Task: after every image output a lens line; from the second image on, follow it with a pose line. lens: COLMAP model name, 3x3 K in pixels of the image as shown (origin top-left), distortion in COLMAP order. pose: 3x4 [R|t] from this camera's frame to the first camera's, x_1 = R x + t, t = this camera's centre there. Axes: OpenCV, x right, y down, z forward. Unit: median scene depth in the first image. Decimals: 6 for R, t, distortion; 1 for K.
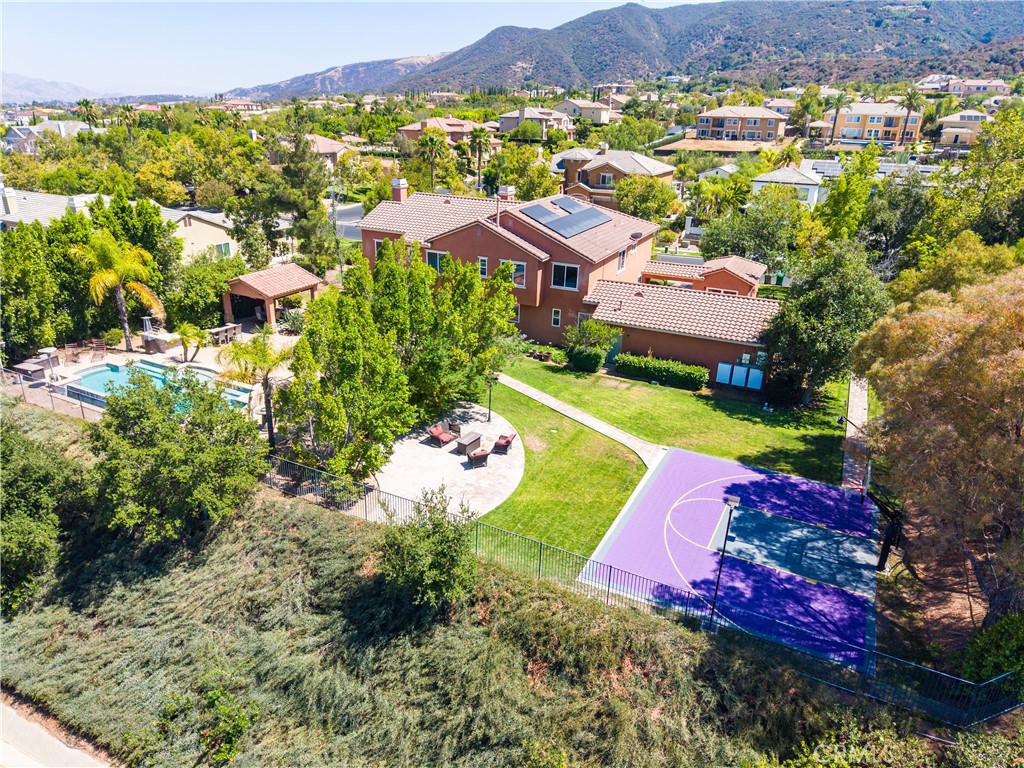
lens RADIAL K [[692.1, 0, 510.4], [0, 692.1, 377.8], [0, 0, 1]] dist [0.025087, -0.016897]
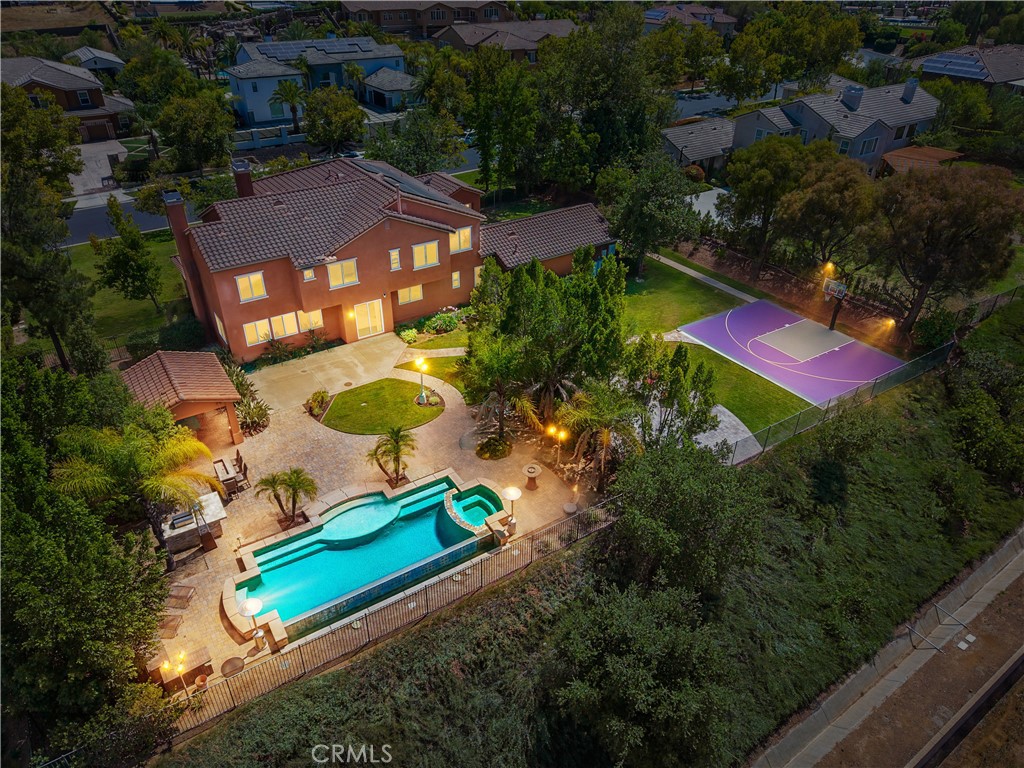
lens RADIAL K [[692.1, 0, 517.0], [0, 692.1, 384.9], [0, 0, 1]] dist [0.025087, -0.016897]
pose [[0.487502, -0.487515, 0.724342, -0.759500], [0.315721, 0.871891, 0.374333, -0.325430], [-0.814040, 0.046202, 0.578968, 0.330240]]
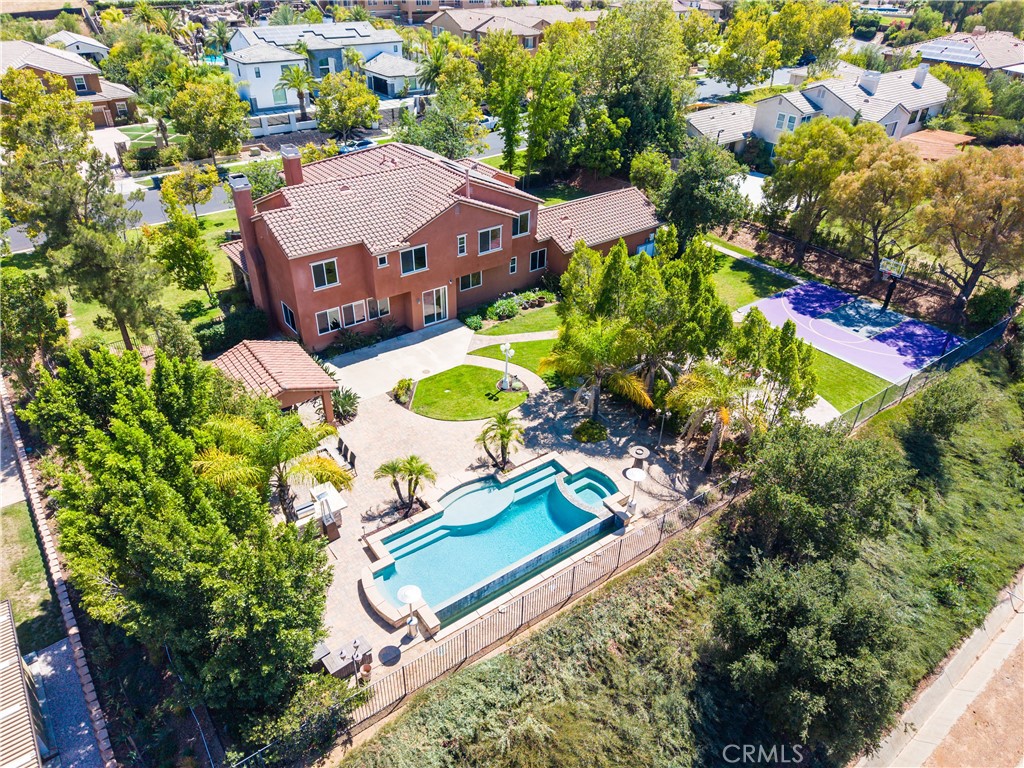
lens RADIAL K [[692.1, 0, 518.7], [0, 692.1, 385.1], [0, 0, 1]] dist [0.025087, -0.016897]
pose [[0.436949, -0.507870, 0.742390, -0.831468], [0.314807, 0.859496, 0.402696, -0.364283], [-0.842598, 0.057752, 0.535437, 0.457435]]
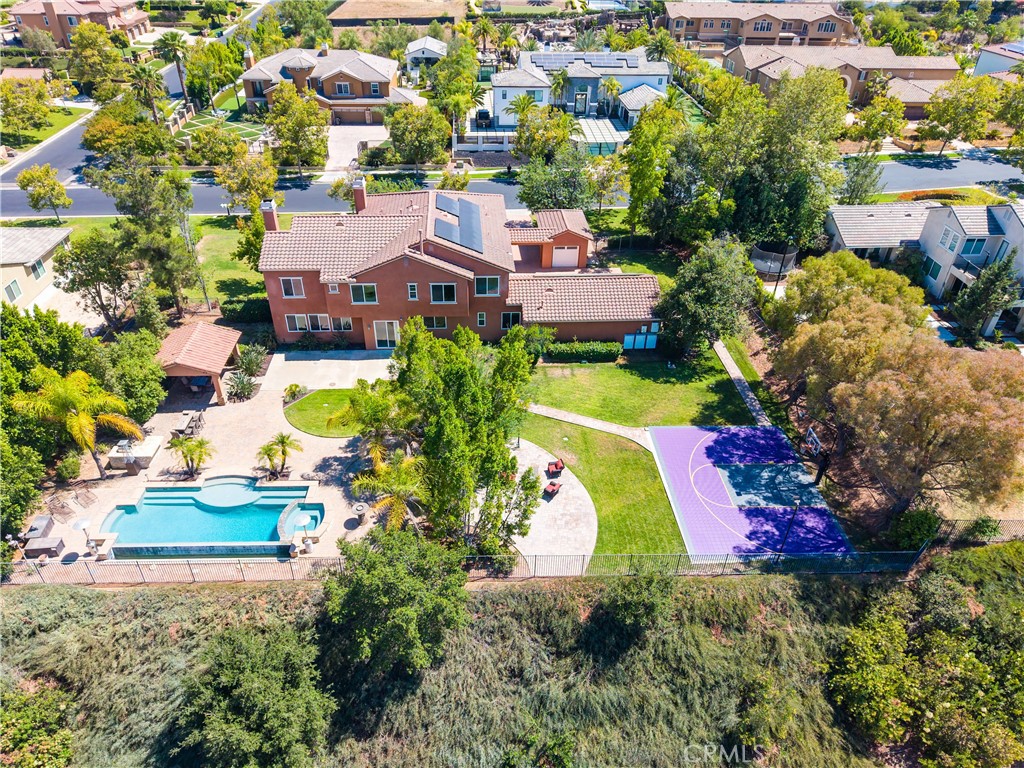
lens RADIAL K [[692.1, 0, 513.1], [0, 692.1, 388.3], [0, 0, 1]] dist [0.025087, -0.016897]
pose [[0.867431, -0.291665, 0.403108, -0.399792], [0.182056, 0.940043, 0.288401, -0.313181], [-0.463055, -0.176779, 0.868521, -0.048935]]
